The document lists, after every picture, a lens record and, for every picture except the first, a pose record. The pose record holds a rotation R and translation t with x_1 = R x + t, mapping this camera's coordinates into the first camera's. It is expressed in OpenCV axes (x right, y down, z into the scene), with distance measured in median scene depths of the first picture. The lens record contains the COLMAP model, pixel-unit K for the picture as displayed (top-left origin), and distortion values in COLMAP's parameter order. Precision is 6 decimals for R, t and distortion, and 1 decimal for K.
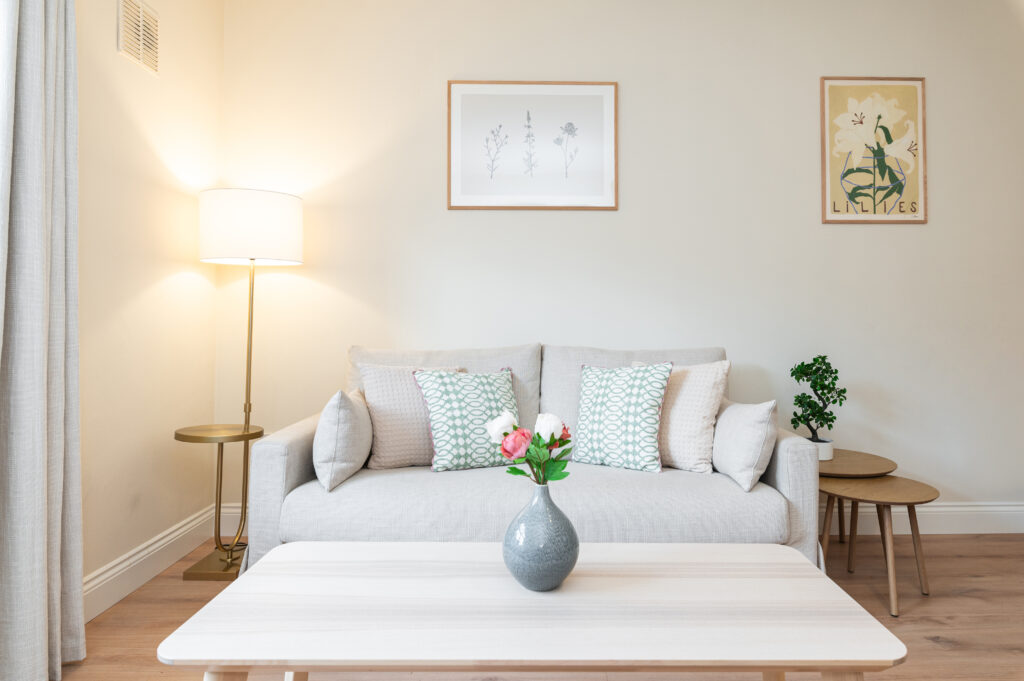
lens RADIAL K [[614.2, 0, 550.8], [0, 614.2, 305.2], [0, 0, 1]] dist [-0.000232, 0.001480]
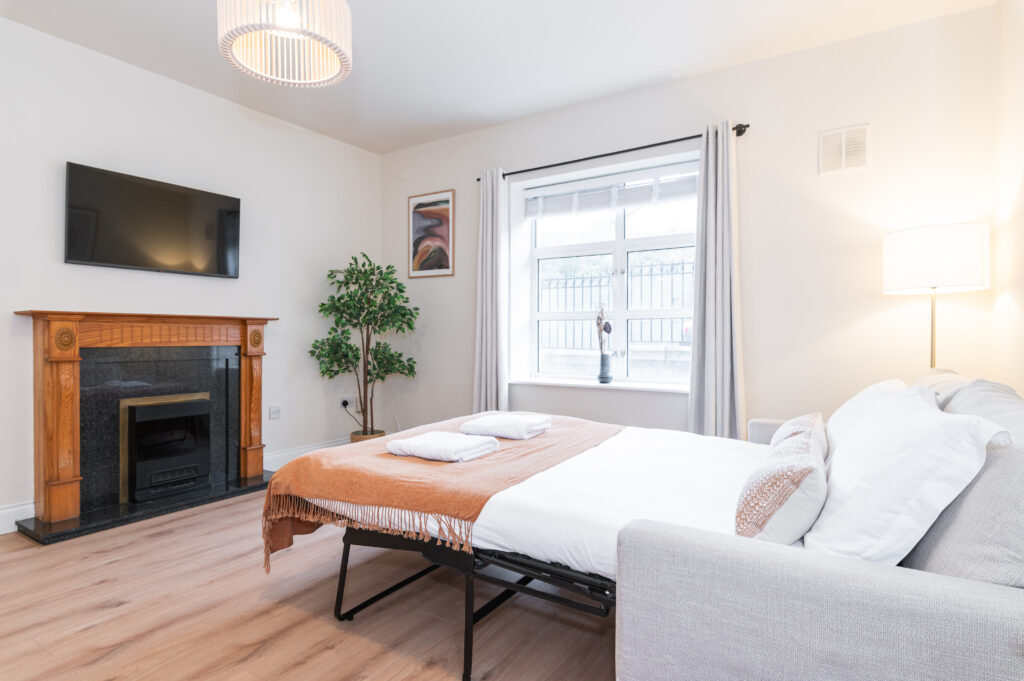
lens RADIAL K [[553.2, 0, 518.4], [0, 553.2, 340.4], [0, 0, 1]] dist [-0.003405, -0.001046]
pose [[-0.568519, -0.004413, -0.822658, 0.660367], [0.009877, 0.999877, -0.012190, 0.020135], [0.822611, -0.015056, -0.568405, 0.846947]]
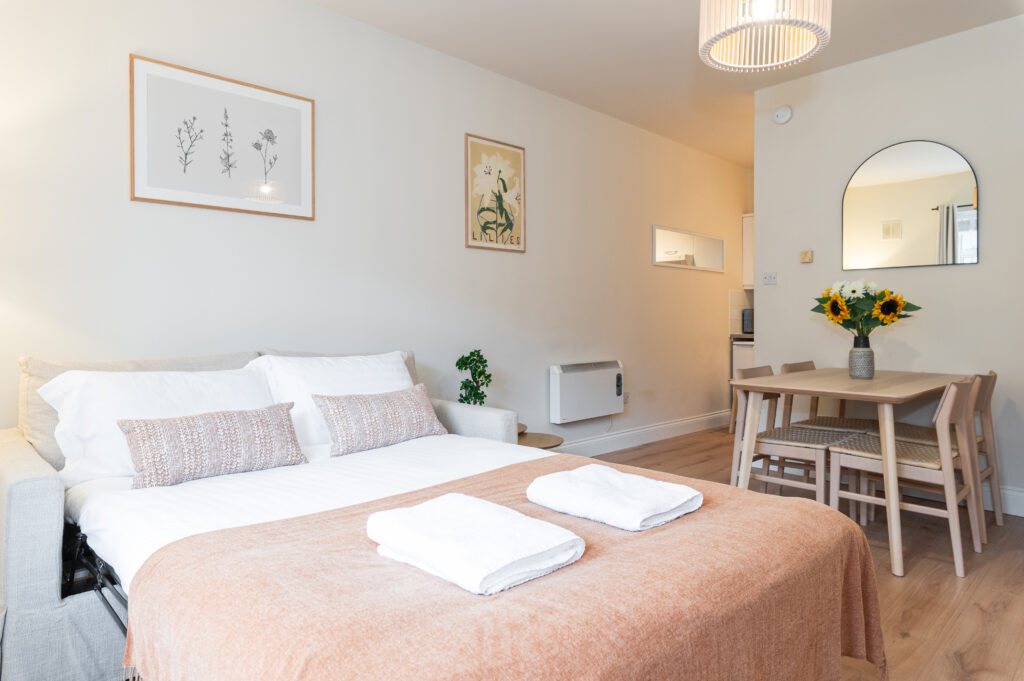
lens RADIAL K [[596.4, 0, 502.3], [0, 596.4, 320.7], [0, 0, 1]] dist [0.005848, -0.003738]
pose [[0.762418, -0.004729, 0.647067, -0.314853], [-0.012270, 0.999688, 0.021764, -0.008012], [-0.646968, -0.024533, 0.762122, -0.007239]]
